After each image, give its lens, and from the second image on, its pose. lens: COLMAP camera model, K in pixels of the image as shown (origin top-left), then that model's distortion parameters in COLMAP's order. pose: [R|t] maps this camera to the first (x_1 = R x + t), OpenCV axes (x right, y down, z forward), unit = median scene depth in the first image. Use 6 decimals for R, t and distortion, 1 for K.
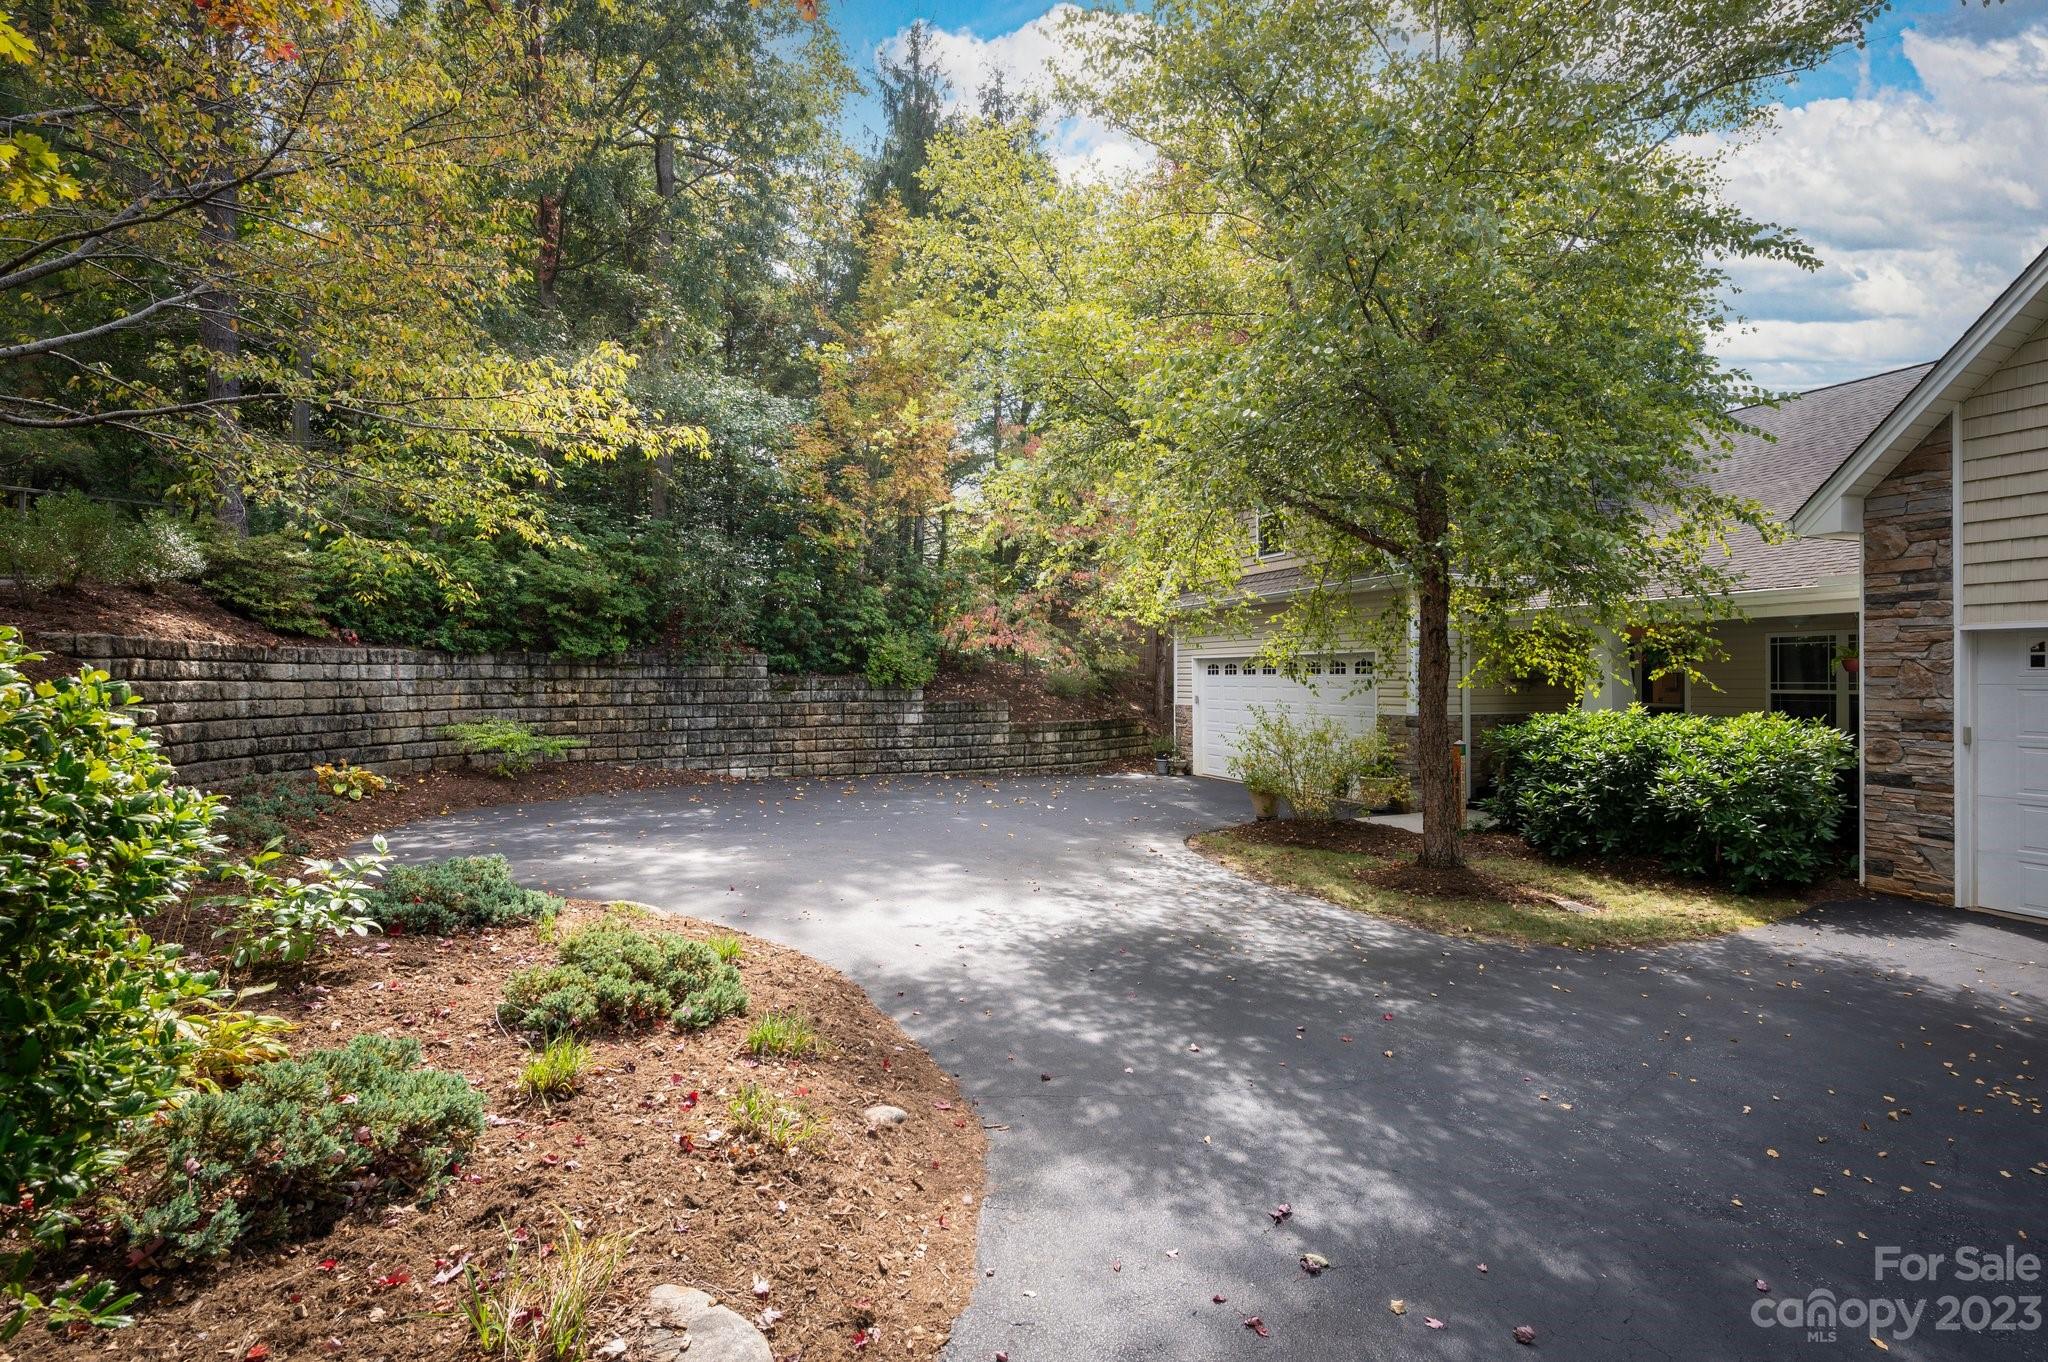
lens RADIAL K [[1010.3, 0, 1028.5], [0, 1010.3, 678.9], [0, 0, 1]] dist [-0.003257, 0.000654]
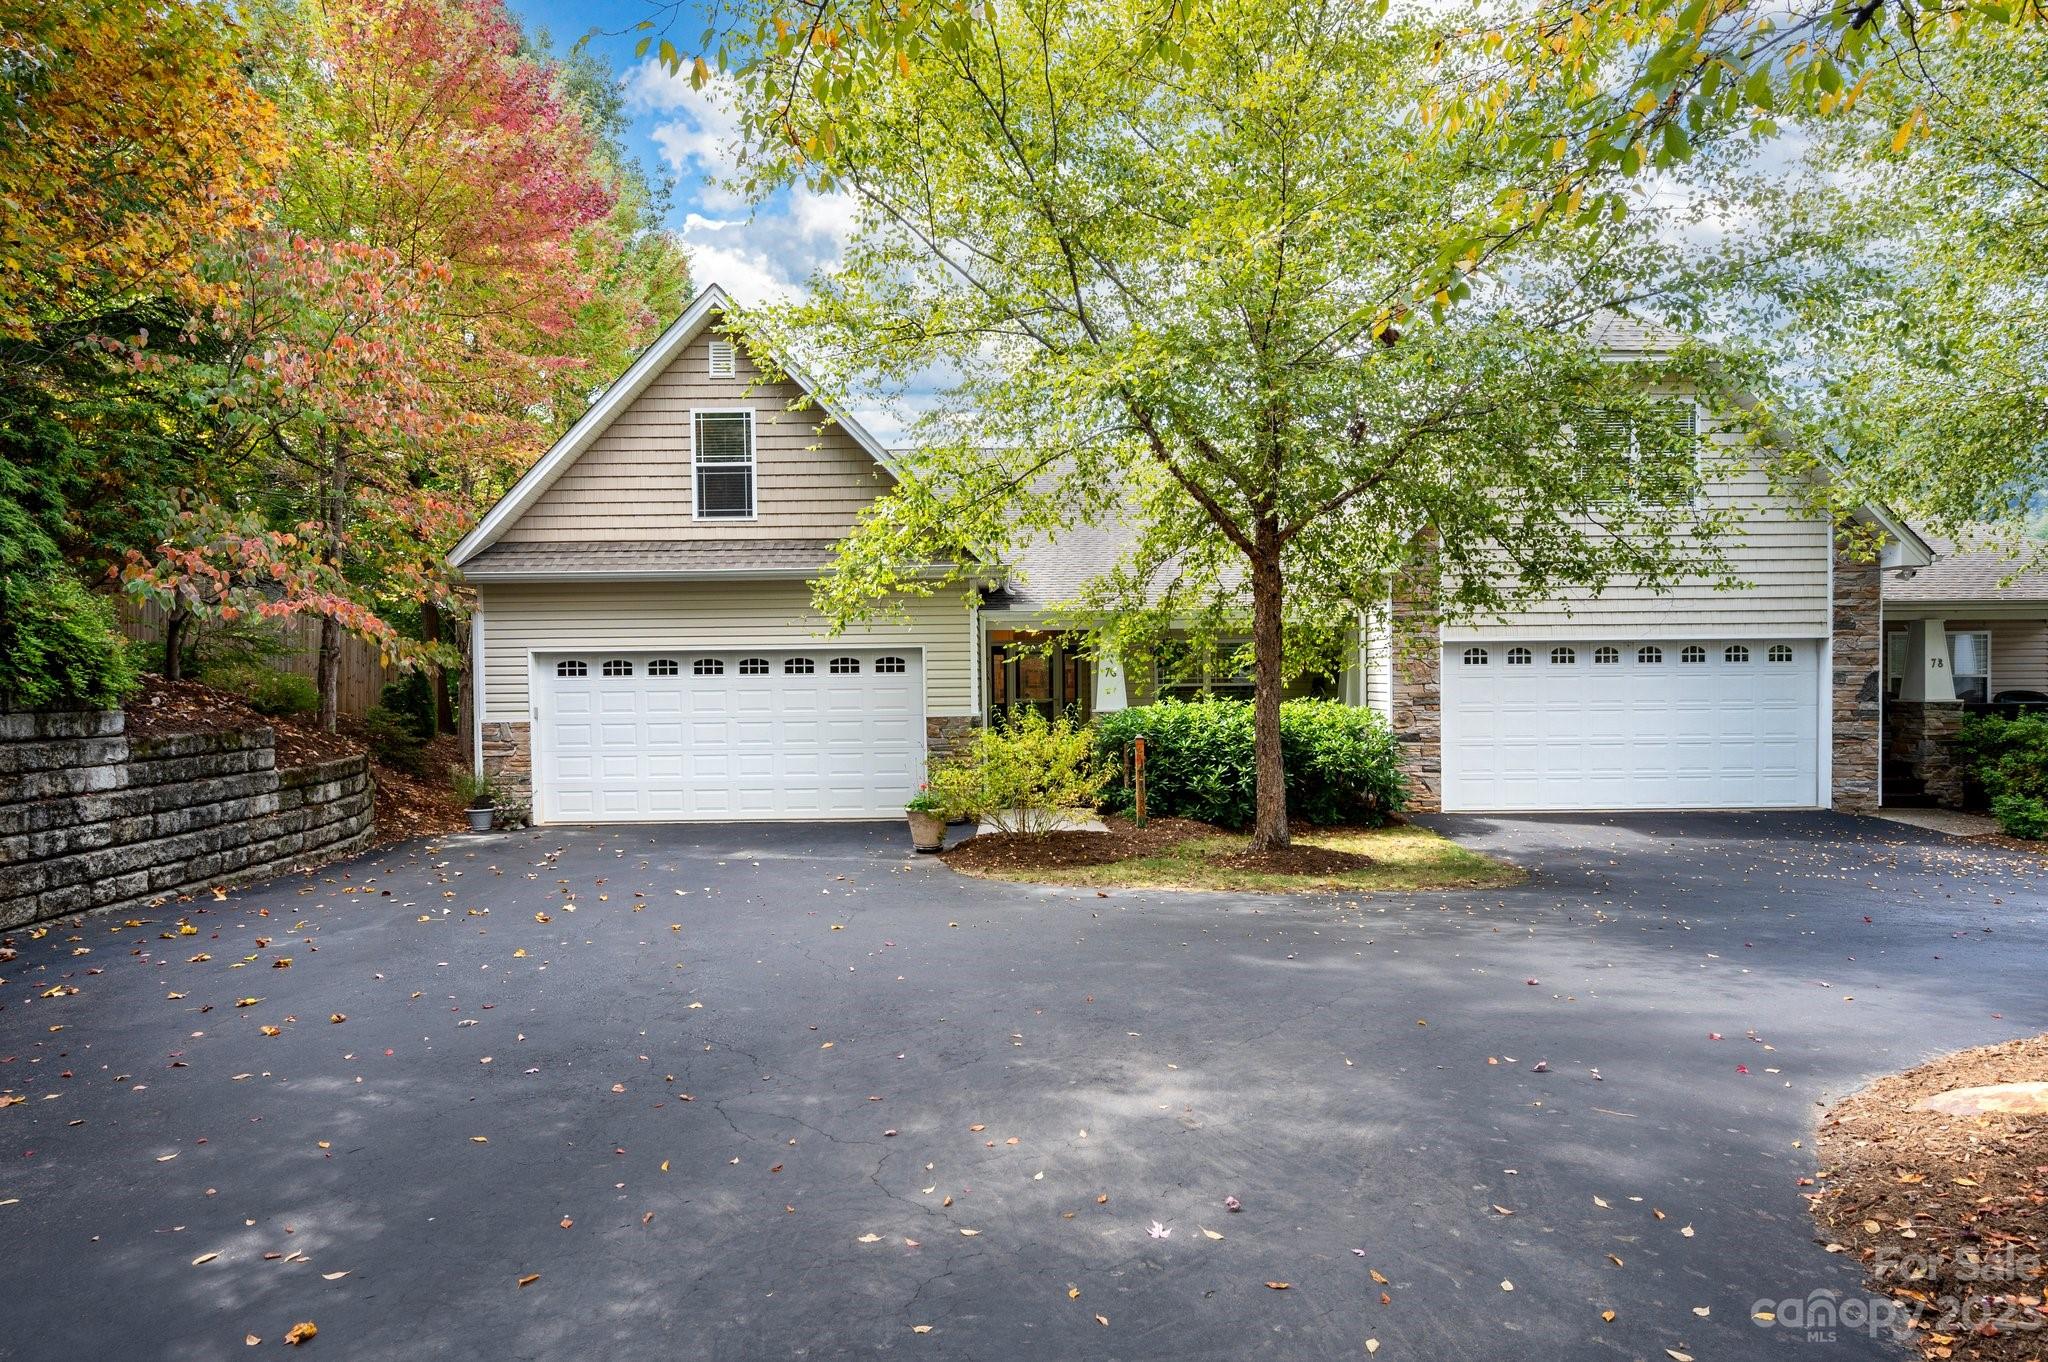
lens RADIAL K [[1010.3, 0, 1037.2], [0, 1010.3, 692.7], [0, 0, 1]] dist [-0.003257, 0.000654]
pose [[0.349821, -0.014630, 0.936702, -0.389622], [0.012949, 0.999858, 0.010781, 0.003926], [-0.936727, 0.008358, 0.349961, 0.498085]]
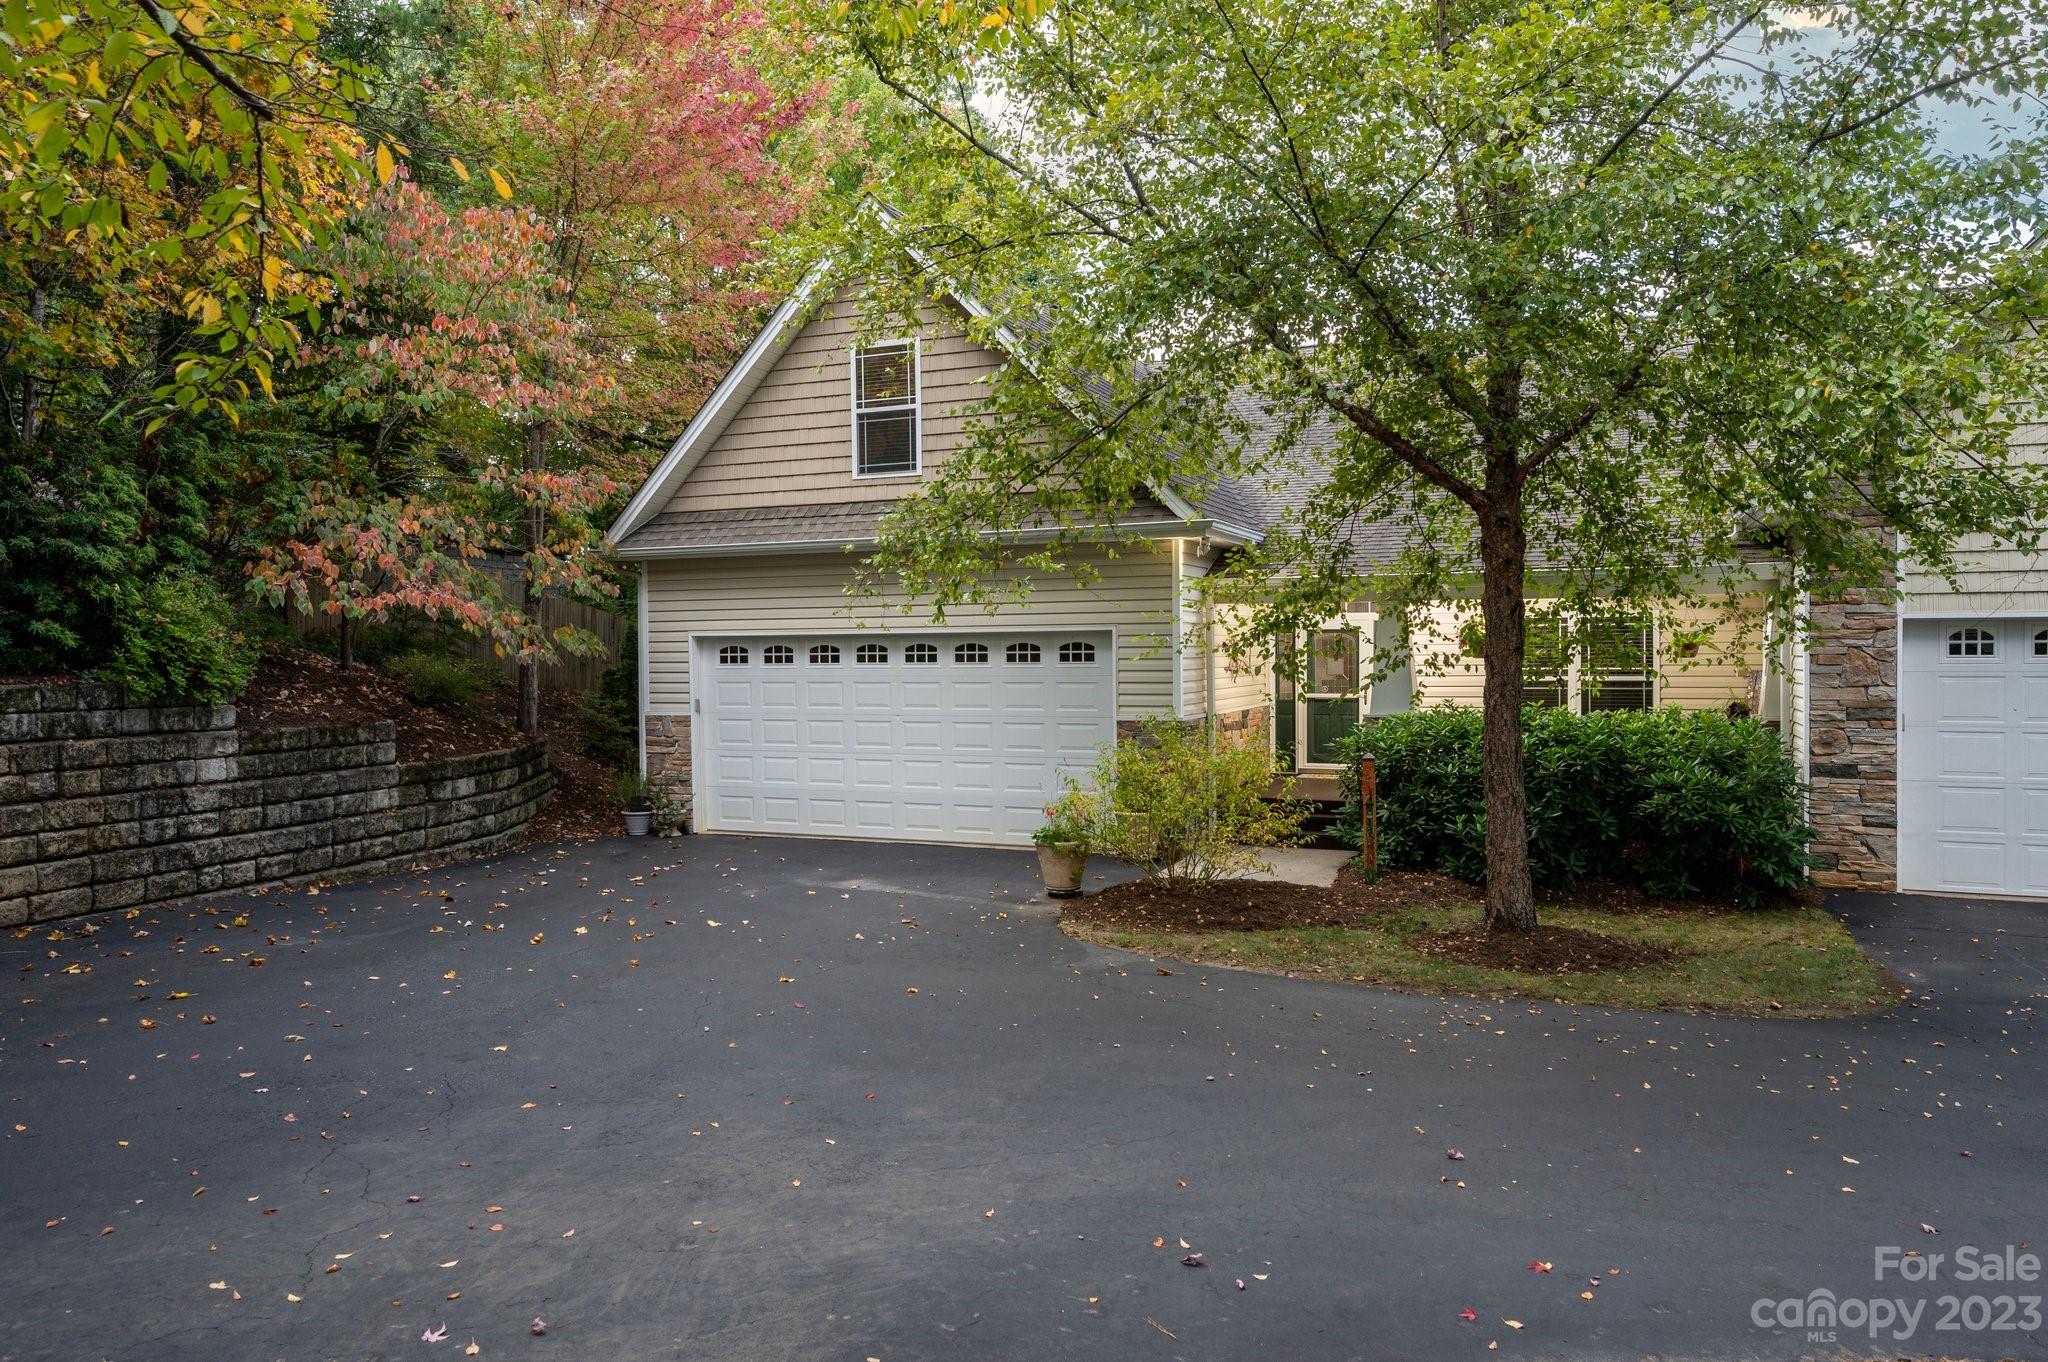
lens RADIAL K [[1373.5, 0, 1040.0], [0, 1373.5, 675.4], [0, 0, 1]] dist [-0.004273, -0.000349]
pose [[0.685455, -0.016068, 0.727937, -0.316940], [0.008326, 0.999864, 0.014231, -0.008361], [-0.728067, -0.003694, 0.685496, 0.329900]]
